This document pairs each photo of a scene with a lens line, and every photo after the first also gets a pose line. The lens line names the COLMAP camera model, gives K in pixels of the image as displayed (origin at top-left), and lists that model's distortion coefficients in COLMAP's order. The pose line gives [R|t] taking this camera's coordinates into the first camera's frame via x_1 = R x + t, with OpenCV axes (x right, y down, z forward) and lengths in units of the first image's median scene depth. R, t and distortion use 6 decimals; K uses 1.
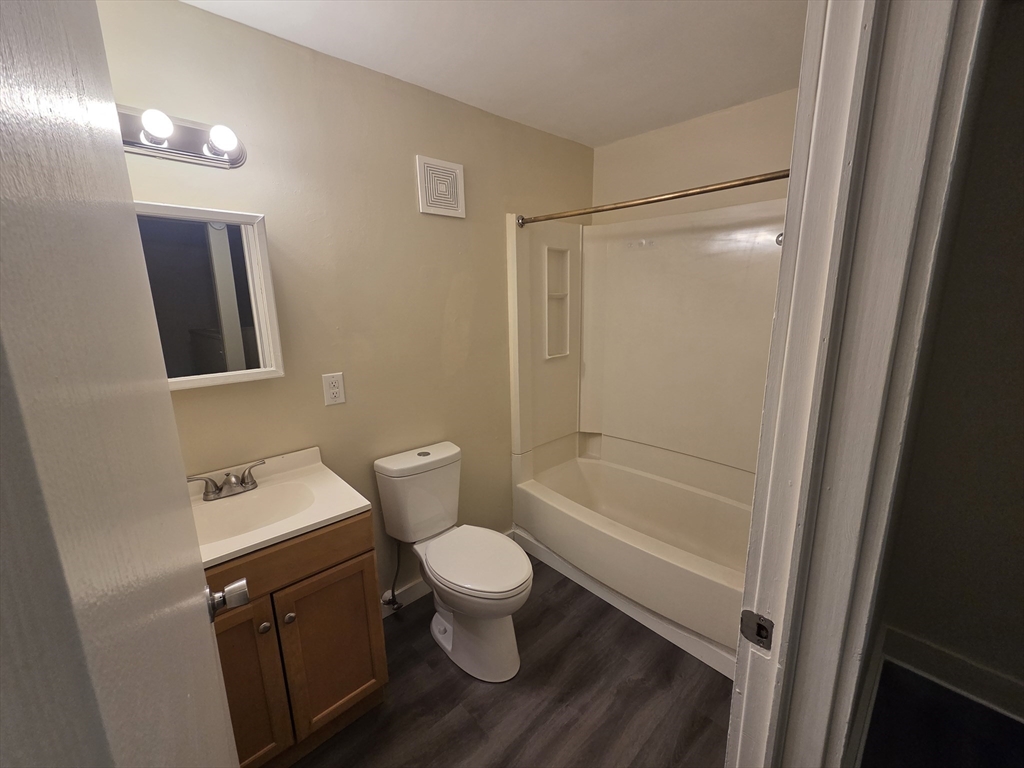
lens RADIAL K [[423.5, 0, 491.9], [0, 423.5, 376.9], [0, 0, 1]] dist [-0.000108, -0.000009]
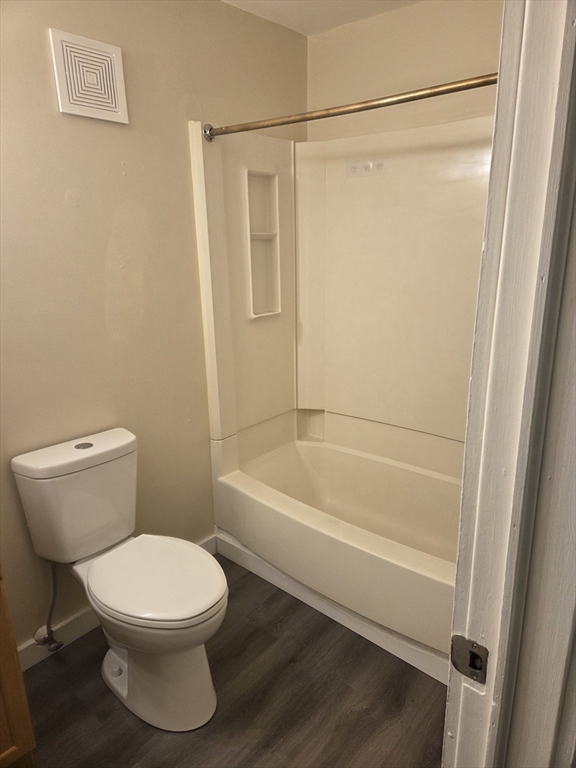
lens RADIAL K [[505.8, 0, 284.2], [0, 505.8, 374.5], [0, 0, 1]] dist [0.076444, -0.069036]
pose [[0.993849, -0.025752, 0.107712, 0.099735], [0.019124, 0.997885, 0.062126, 0.005903], [-0.109084, -0.059684, 0.992239, 0.065329]]
